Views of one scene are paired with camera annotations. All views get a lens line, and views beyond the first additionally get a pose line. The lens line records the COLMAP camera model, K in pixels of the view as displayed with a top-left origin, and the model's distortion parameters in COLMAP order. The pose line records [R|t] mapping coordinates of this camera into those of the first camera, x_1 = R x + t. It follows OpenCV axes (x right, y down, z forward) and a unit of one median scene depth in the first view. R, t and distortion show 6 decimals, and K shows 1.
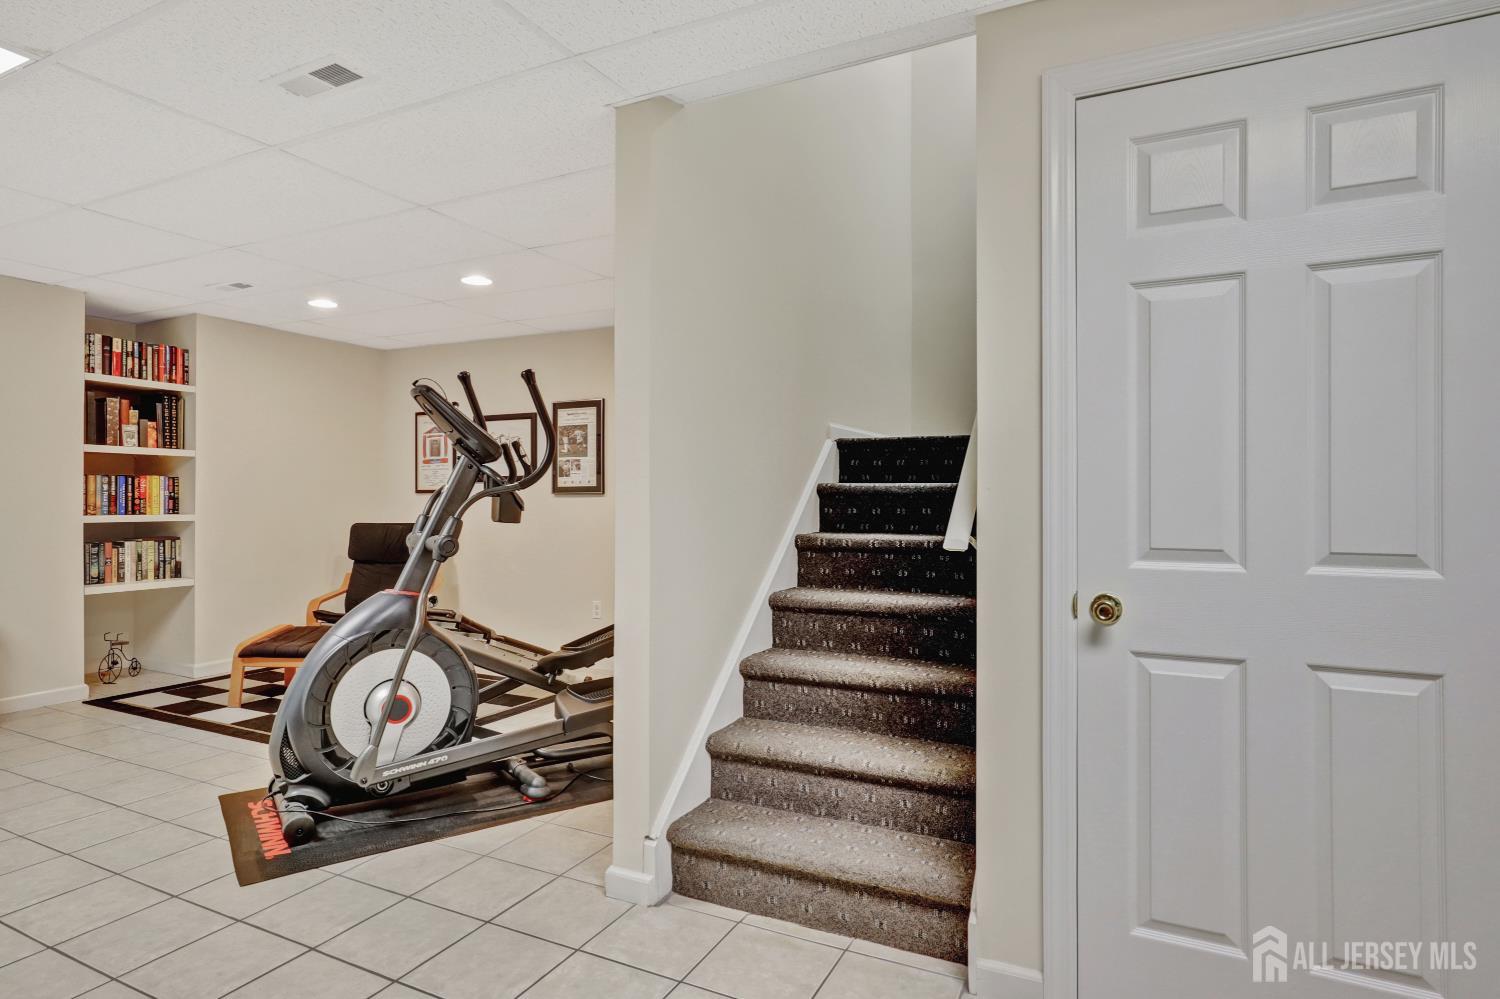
lens RADIAL K [[842.2, 0, 755.2], [0, 842.2, 502.4], [0, 0, 1]] dist [-0.021513, 0.015840]
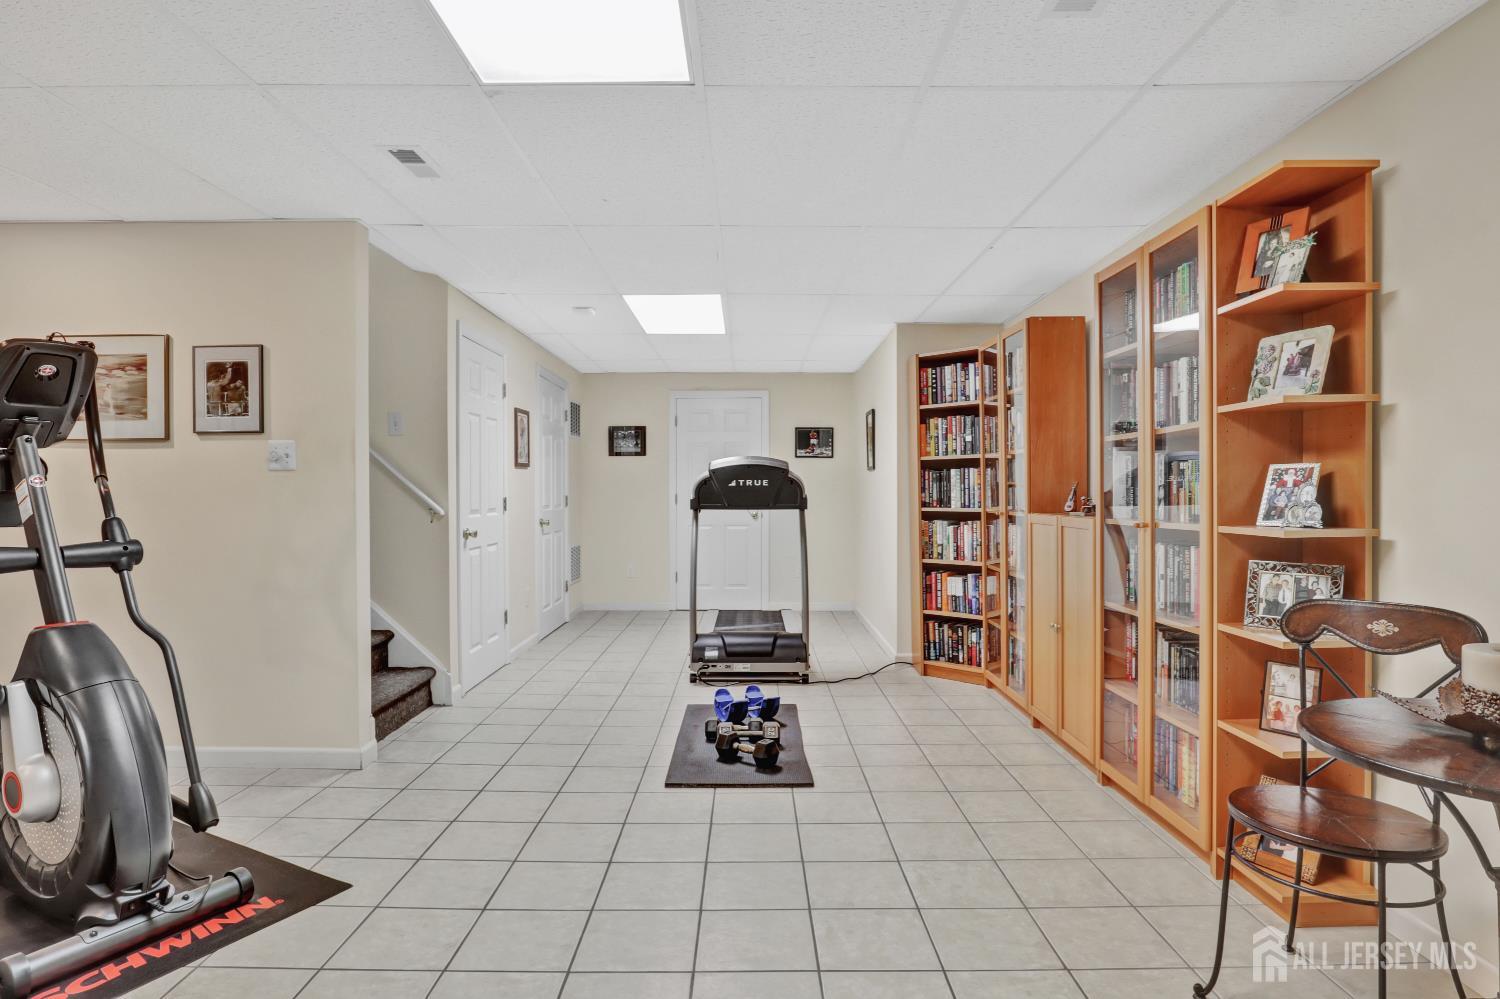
lens RADIAL K [[842.2, 0, 758.2], [0, 842.2, 496.3], [0, 0, 1]] dist [-0.021513, 0.015840]
pose [[-0.446787, -0.014028, 0.894531, -1.302868], [-0.005886, 0.999902, 0.012740, -0.017854], [-0.894621, 0.000427, -0.446825, 0.769446]]
